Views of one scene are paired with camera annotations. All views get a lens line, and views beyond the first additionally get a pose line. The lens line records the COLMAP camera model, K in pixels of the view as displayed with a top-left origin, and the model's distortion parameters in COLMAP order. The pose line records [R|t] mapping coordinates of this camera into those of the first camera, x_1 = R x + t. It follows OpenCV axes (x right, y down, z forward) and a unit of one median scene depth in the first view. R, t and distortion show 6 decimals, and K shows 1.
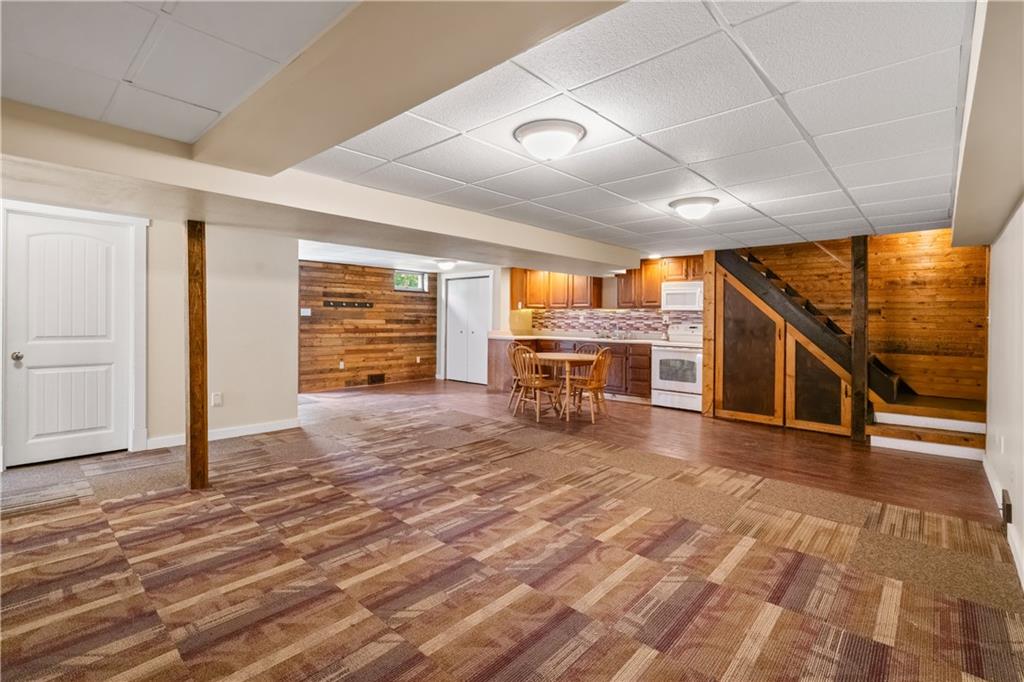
lens RADIAL K [[465.6, 0, 499.0], [0, 465.6, 319.7], [0, 0, 1]] dist [-0.008000, 0.003316]
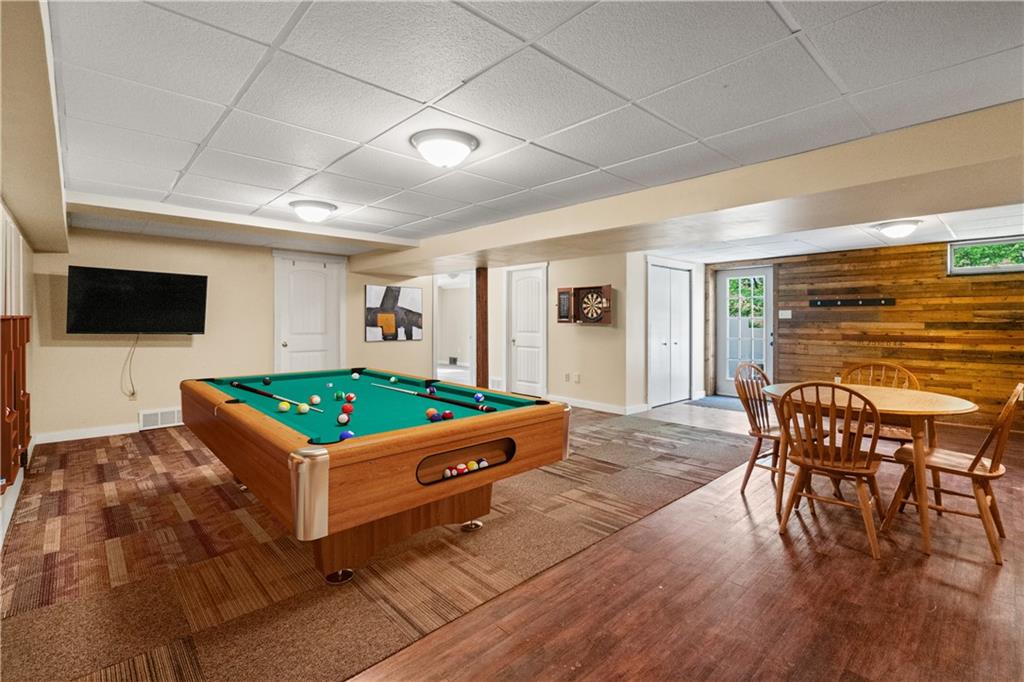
lens RADIAL K [[465.6, 0, 509.9], [0, 465.6, 320.7], [0, 0, 1]] dist [-0.008000, 0.003316]
pose [[-0.065286, -0.010133, -0.997815, 0.479862], [-0.002289, 0.999947, -0.010005, 0.005643], [0.997864, 0.001630, -0.065306, 0.508648]]
